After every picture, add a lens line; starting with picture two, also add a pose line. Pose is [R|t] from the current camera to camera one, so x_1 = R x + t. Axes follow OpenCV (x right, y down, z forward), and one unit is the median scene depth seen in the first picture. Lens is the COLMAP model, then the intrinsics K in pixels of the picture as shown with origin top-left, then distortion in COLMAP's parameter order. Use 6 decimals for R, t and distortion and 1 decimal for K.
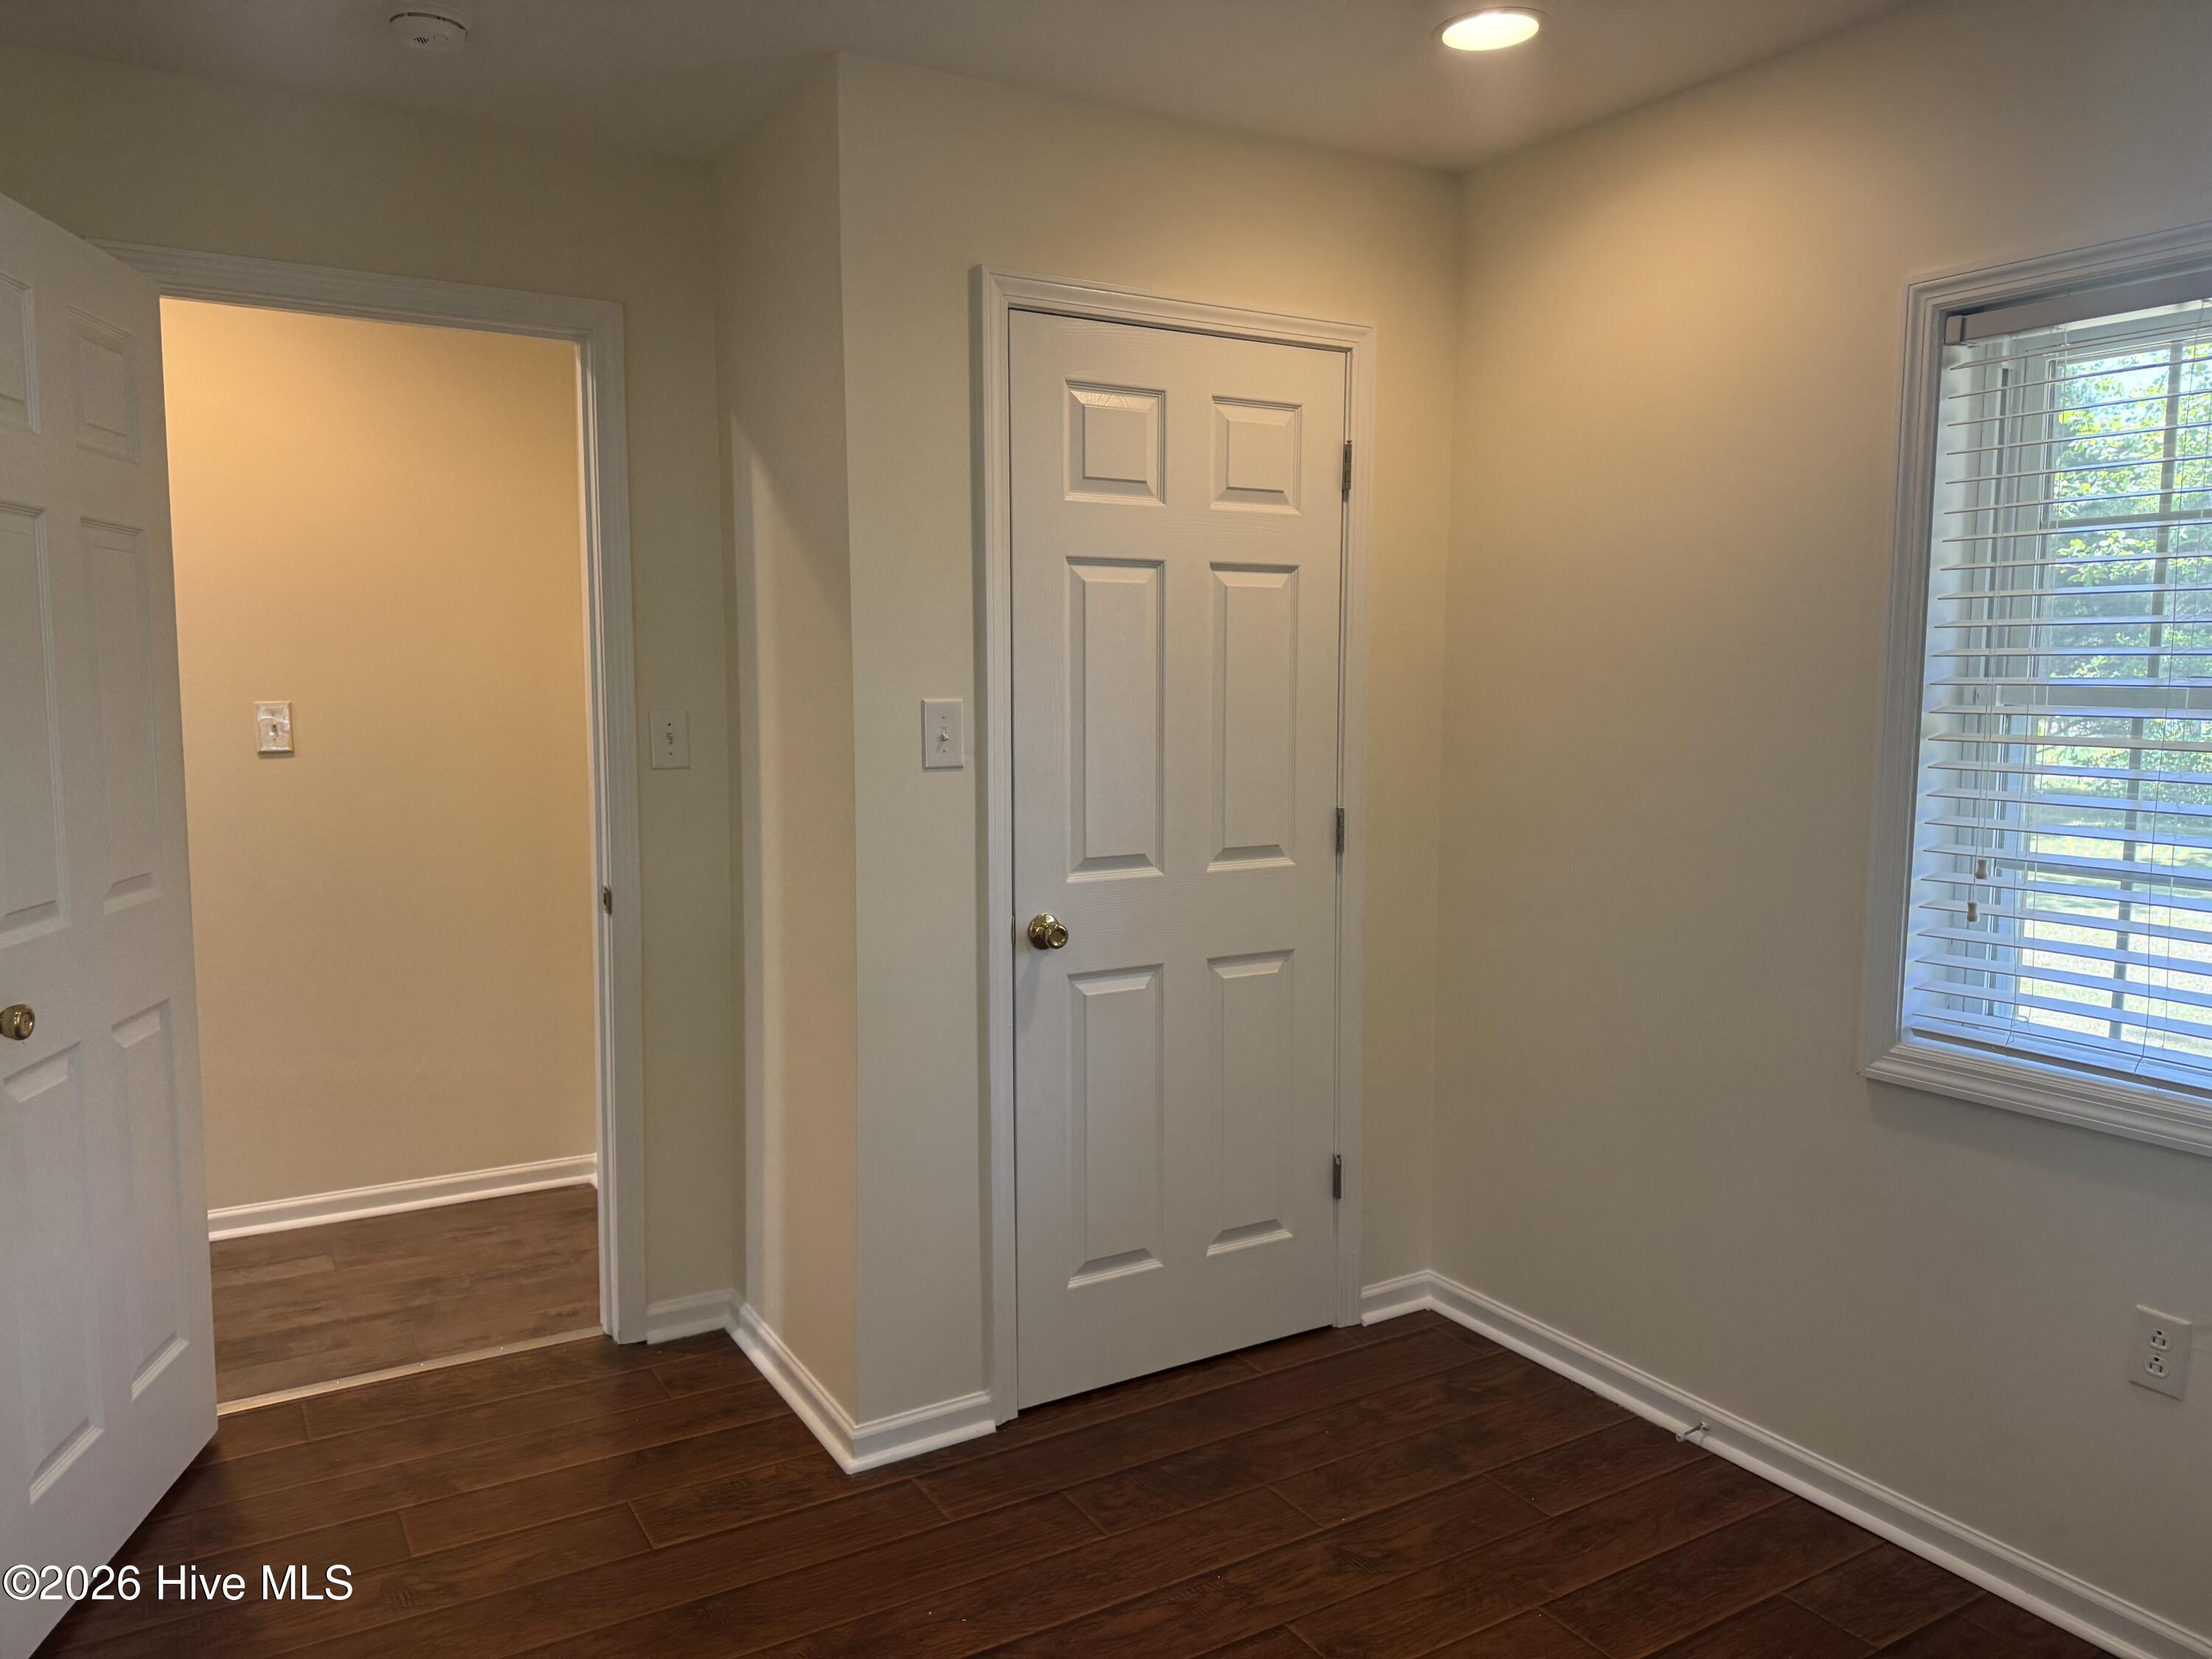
lens RADIAL K [[1537.2, 0, 1106.0], [0, 1537.2, 829.5], [0, 0, 1]] dist [0.065503, -0.103625]
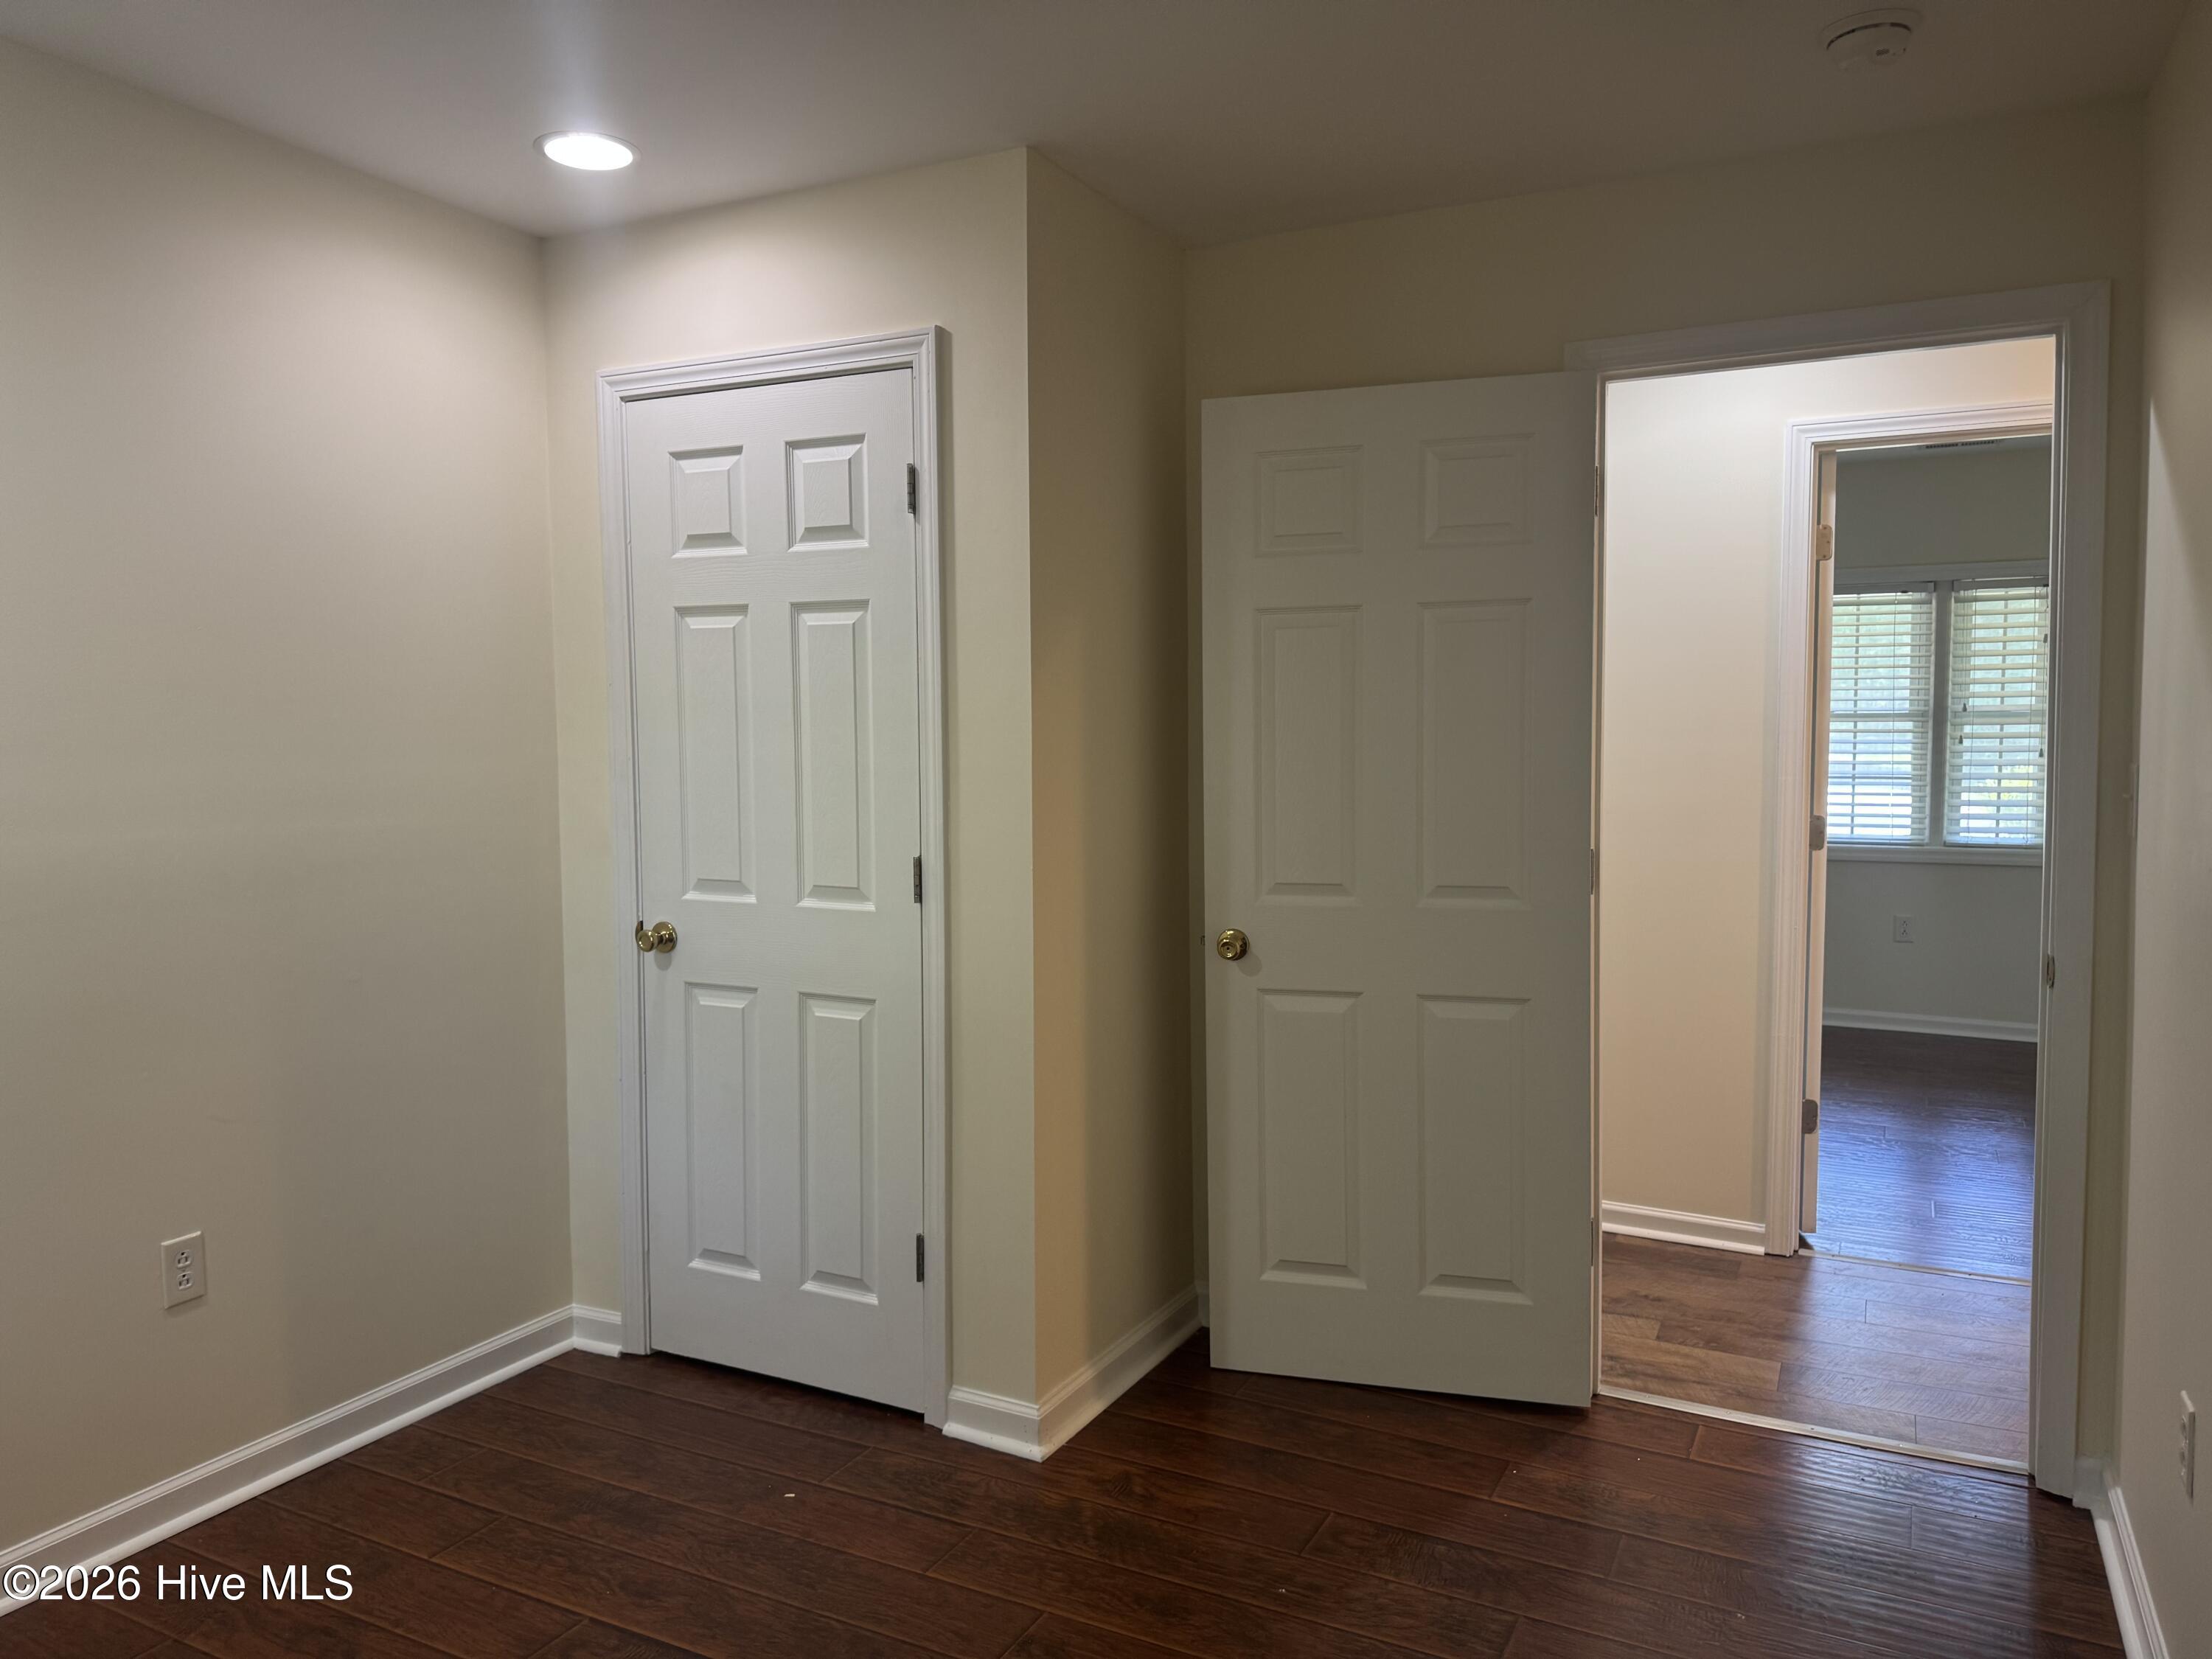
lens RADIAL K [[1537.2, 0, 1106.0], [0, 1537.2, 829.5], [0, 0, 1]] dist [0.065503, -0.103625]
pose [[0.530685, 0.052156, -0.845963, 1.036949], [-0.075836, 0.997023, 0.013896, -0.053162], [0.844170, 0.056780, 0.533061, 0.626922]]
